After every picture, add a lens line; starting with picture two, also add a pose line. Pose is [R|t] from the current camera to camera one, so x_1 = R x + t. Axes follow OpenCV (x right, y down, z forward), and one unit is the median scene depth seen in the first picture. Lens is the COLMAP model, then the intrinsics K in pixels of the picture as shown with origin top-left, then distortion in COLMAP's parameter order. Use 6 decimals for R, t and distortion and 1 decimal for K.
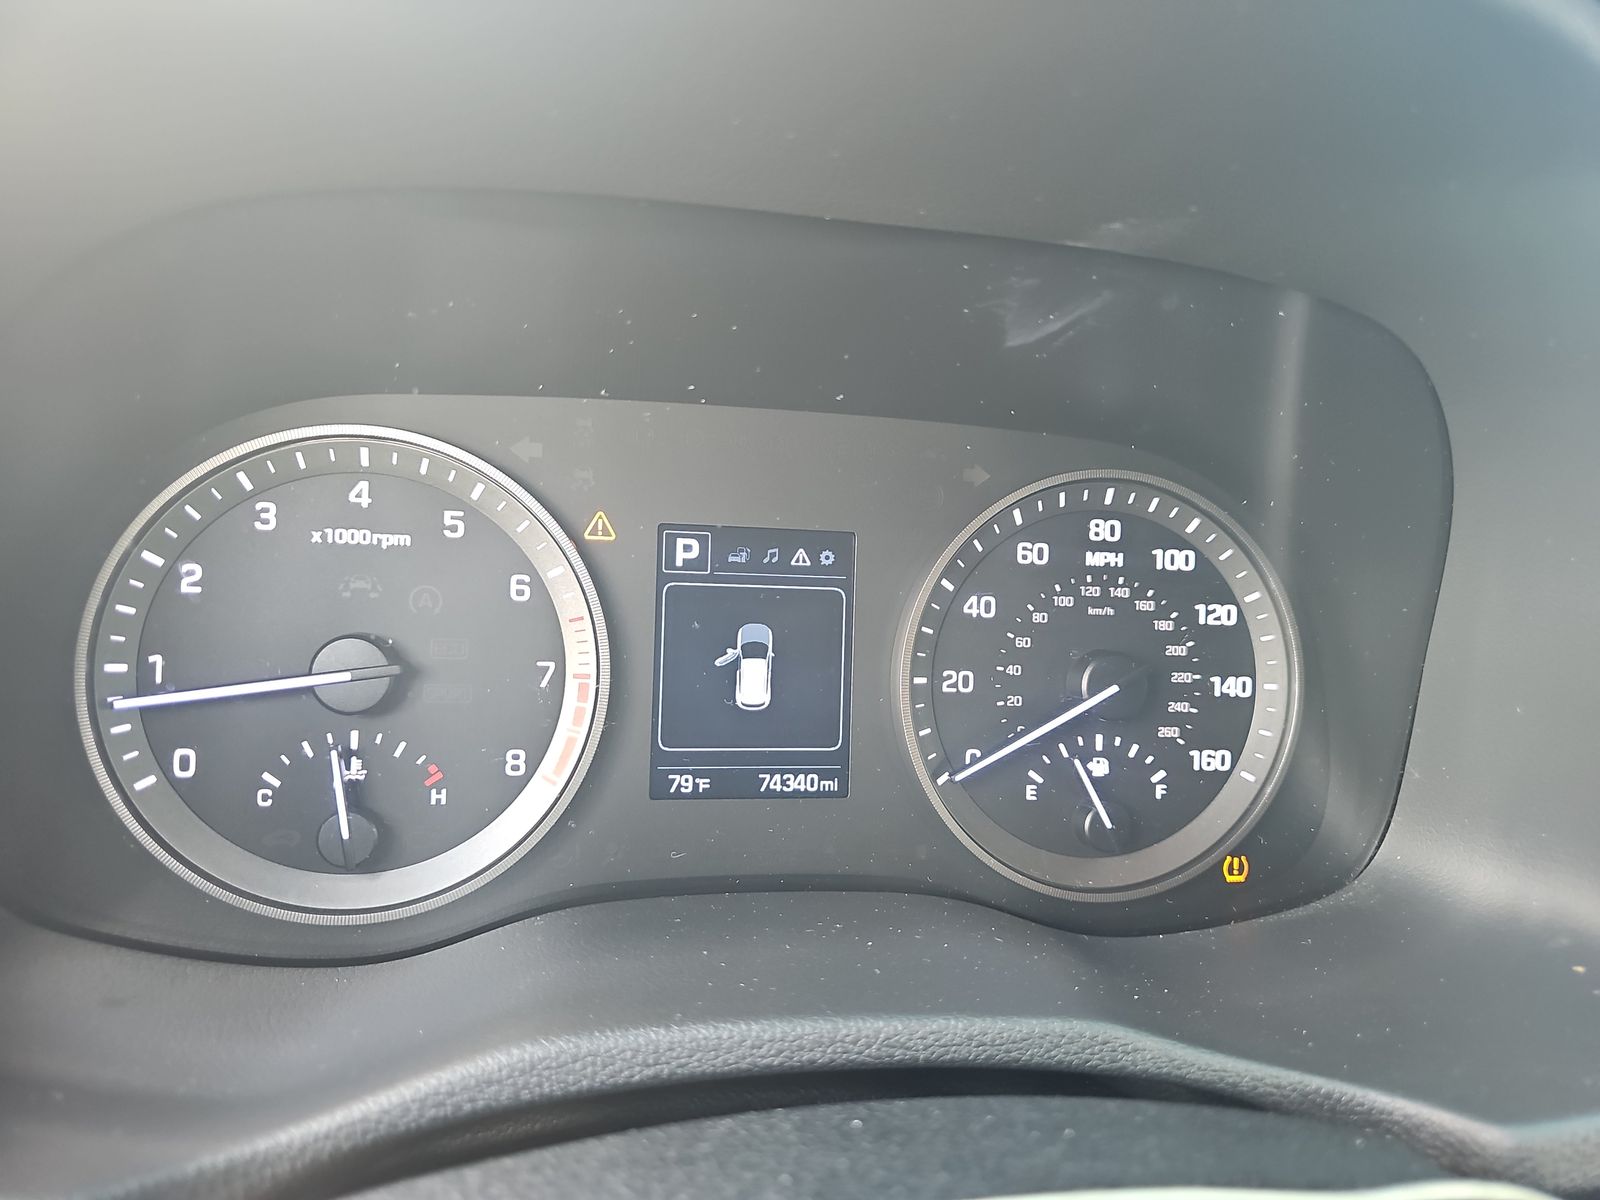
lens RADIAL K [[1078.2, 0, 795.8], [0, 1078.2, 611.1], [0, 0, 1]] dist [0.011534, -0.004808]
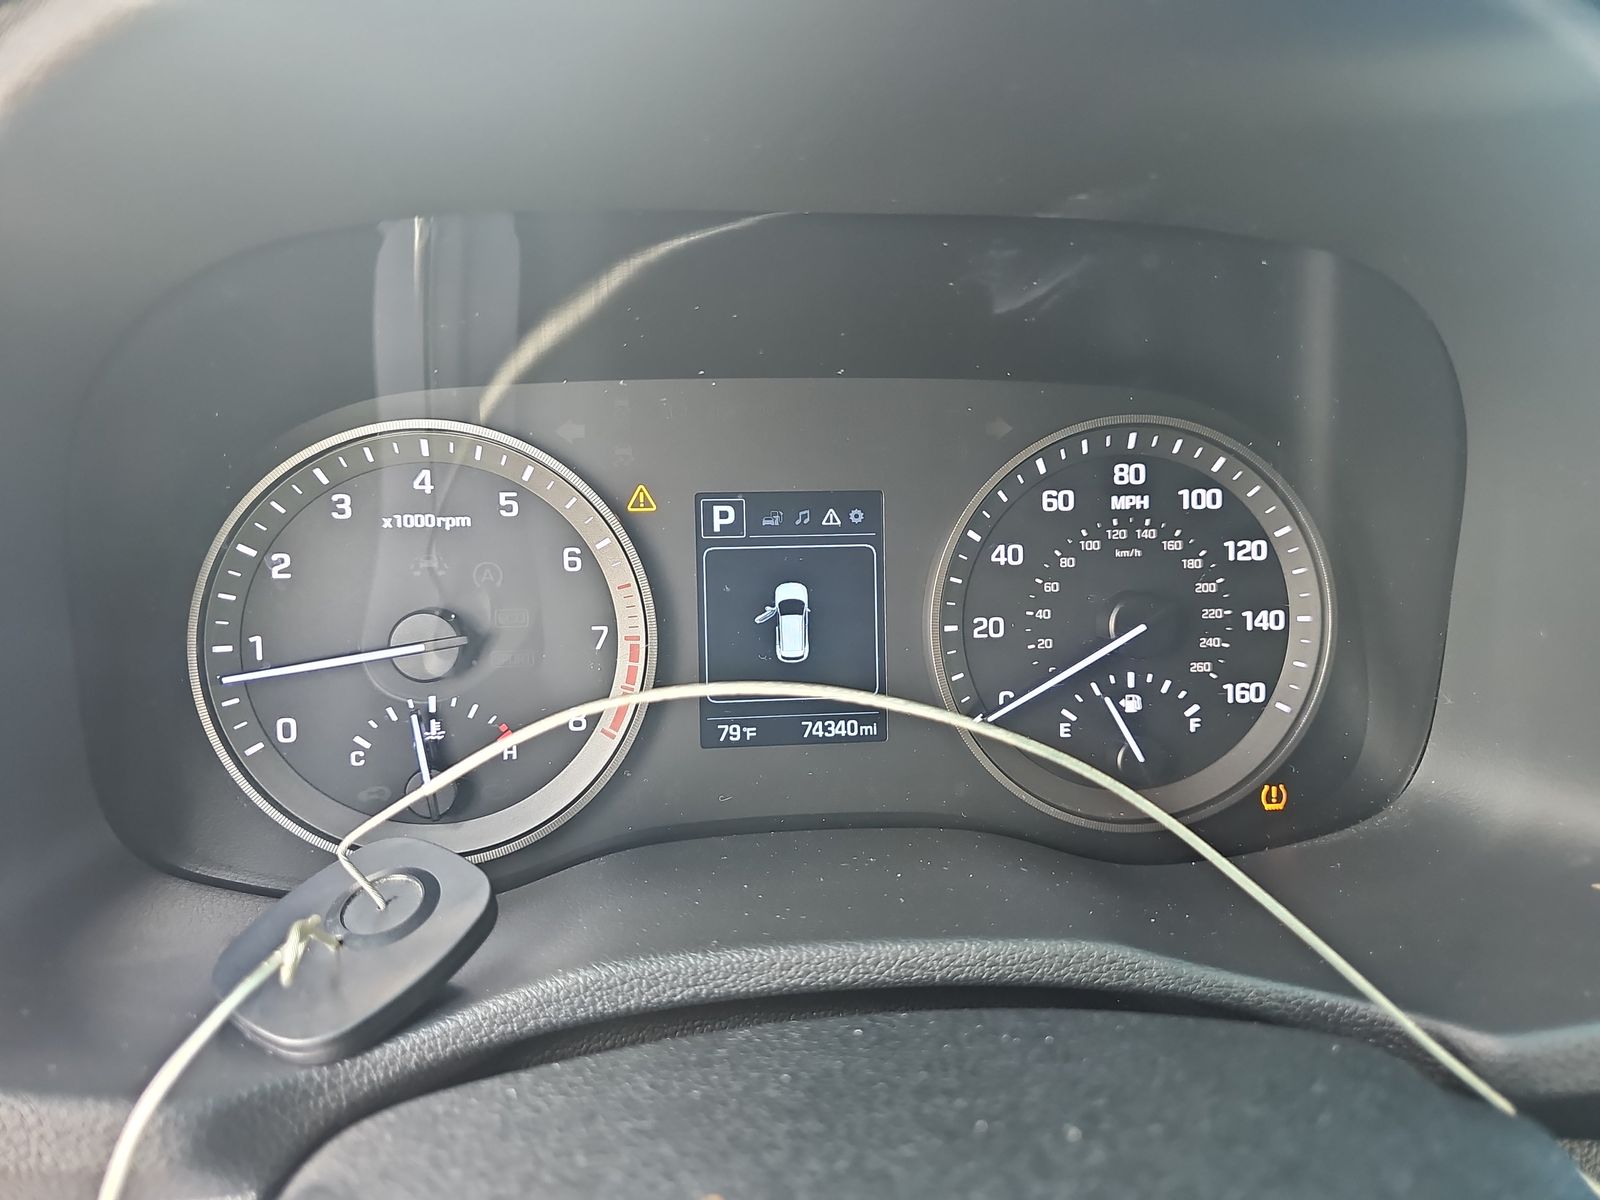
lens RADIAL K [[1080.7, 0, 800.0], [0, 1080.7, 600.0], [0, 0, 1]] dist [0.026432, -0.016419]
pose [[0.994737, -0.044443, -0.092320, 0.073649], [0.048549, 0.997907, 0.042714, -0.016639], [0.090228, -0.046971, 0.994813, -0.067620]]
